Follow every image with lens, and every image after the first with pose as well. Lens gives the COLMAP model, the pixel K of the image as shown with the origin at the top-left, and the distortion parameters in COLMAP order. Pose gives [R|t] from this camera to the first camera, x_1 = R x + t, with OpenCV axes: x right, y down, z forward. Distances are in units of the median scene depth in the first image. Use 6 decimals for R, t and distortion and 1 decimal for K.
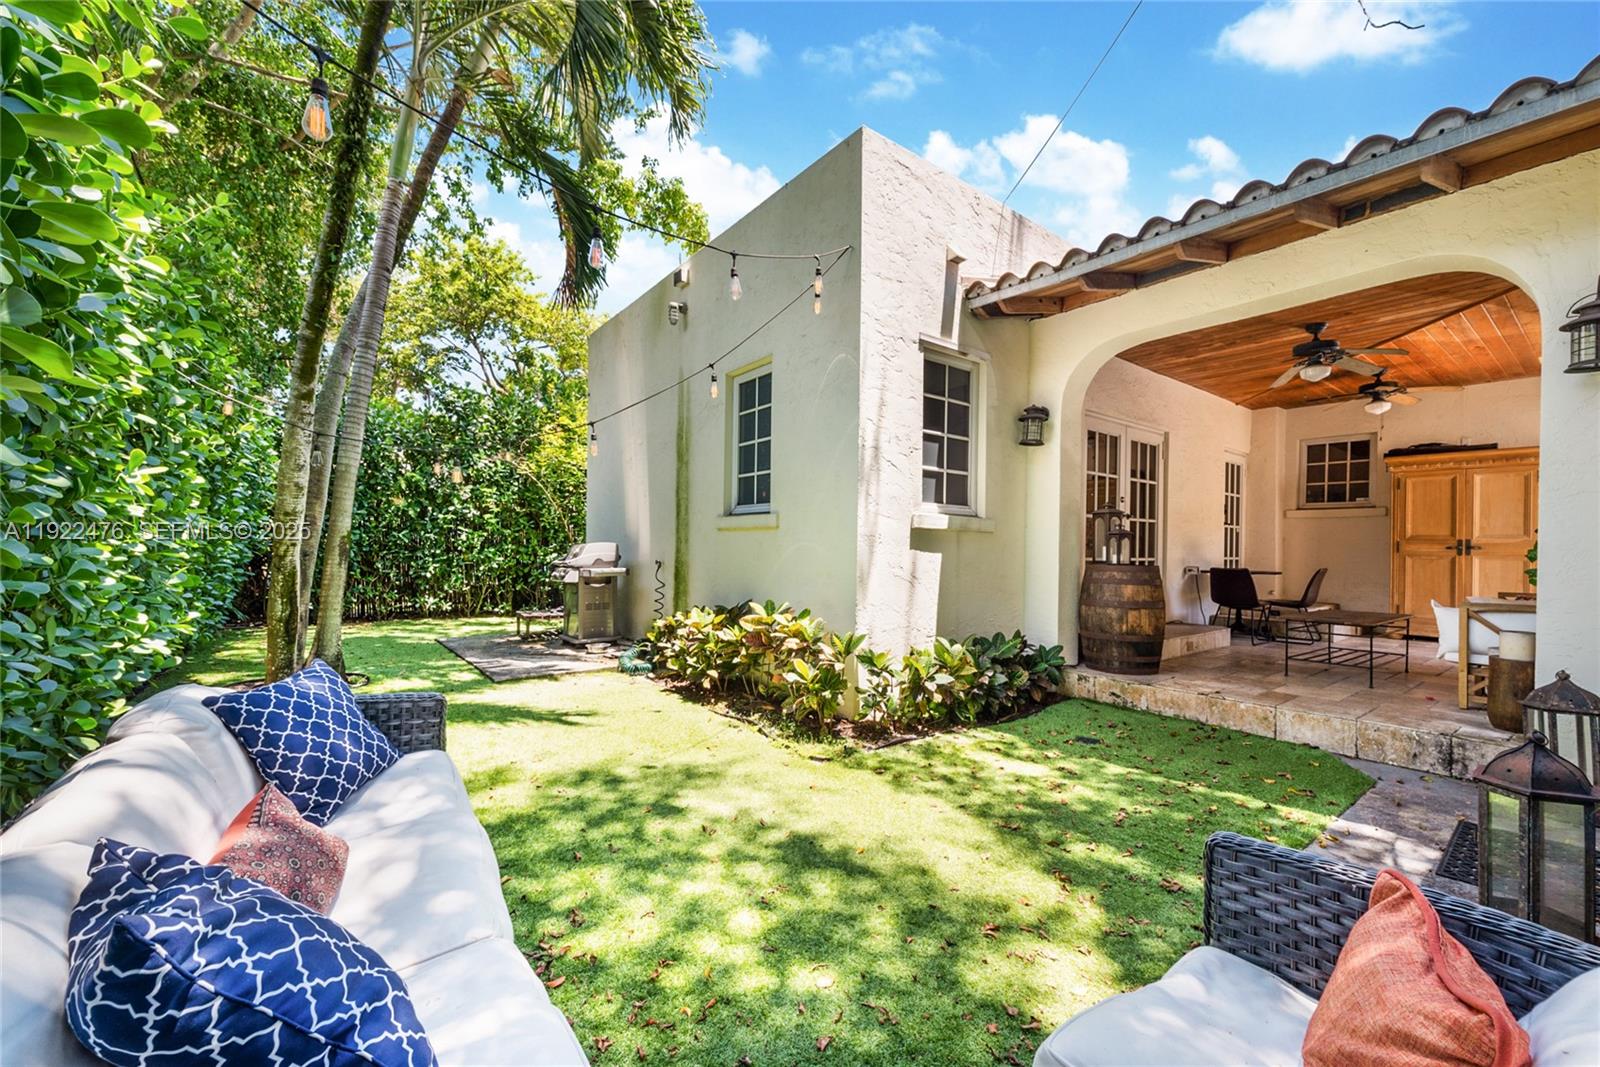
lens RADIAL K [[677.4, 0, 800.0], [0, 677.4, 533.5], [0, 0, 1]] dist [-0.001051, -0.000119]
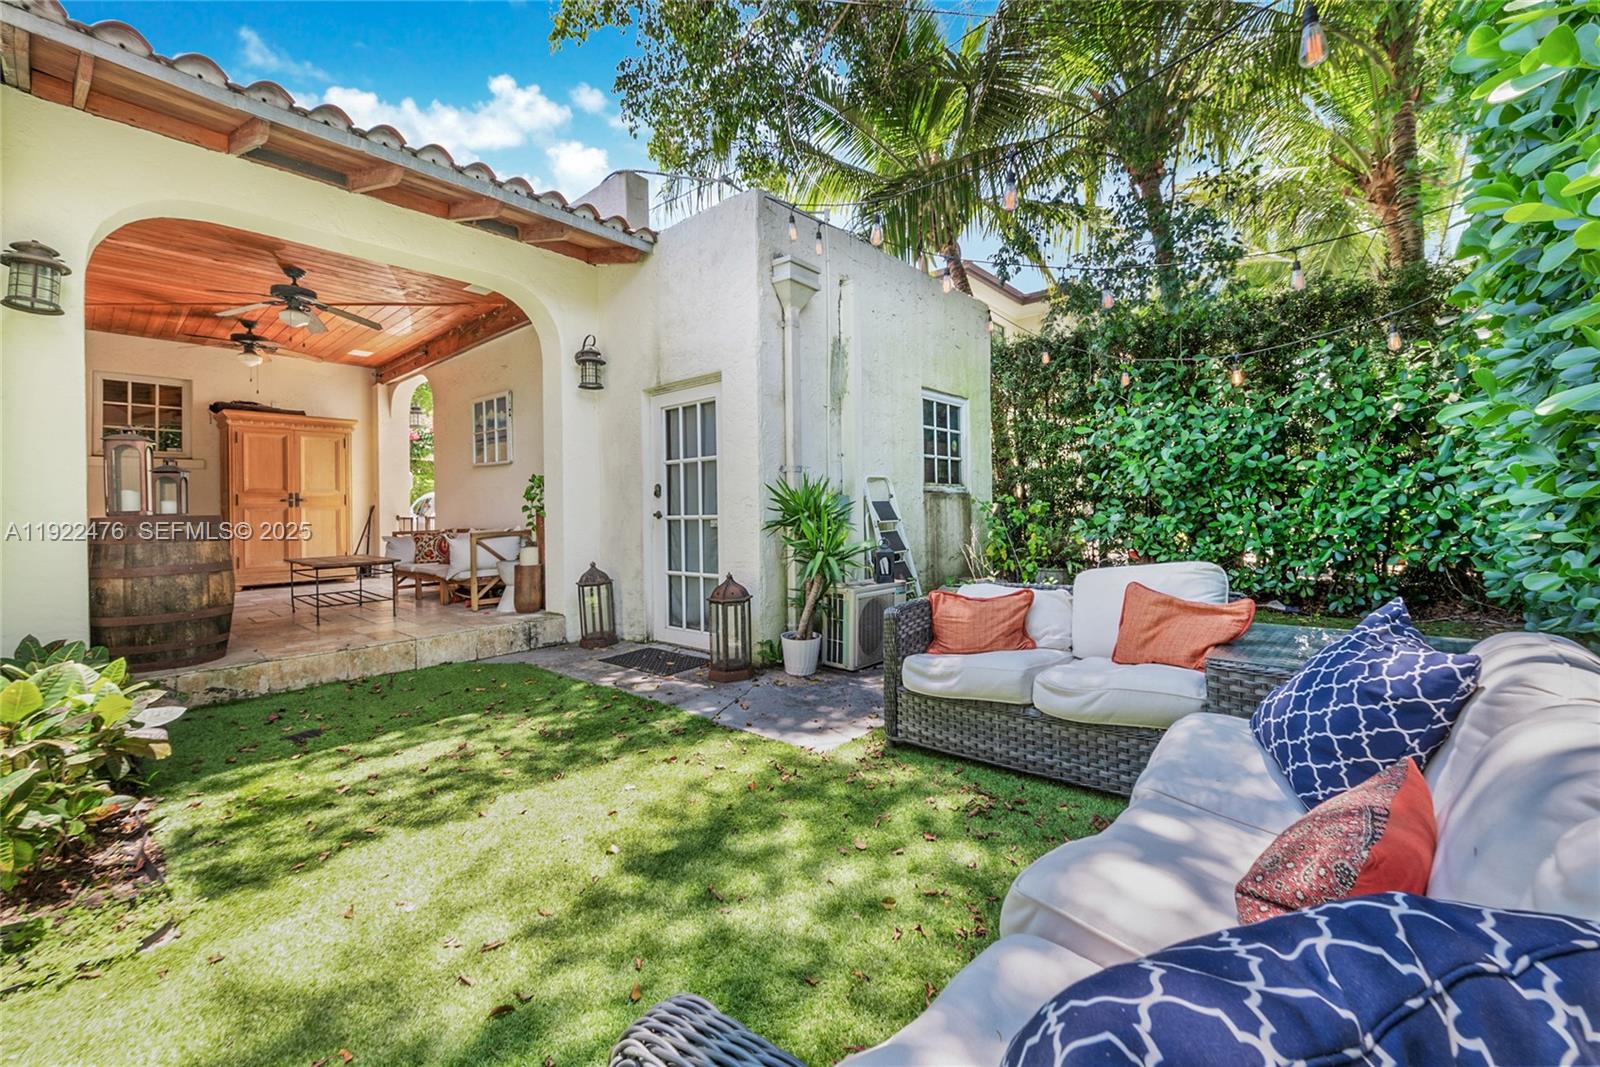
lens RADIAL K [[656.1, 0, 799.5], [0, 656.1, 511.0], [0, 0, 1]] dist [0.054615, 0.000014]
pose [[-0.167988, -0.014450, 0.985683, -0.495963], [0.003563, 0.999877, 0.015265, 0.045105], [-0.985783, 0.006077, -0.167916, 0.649814]]
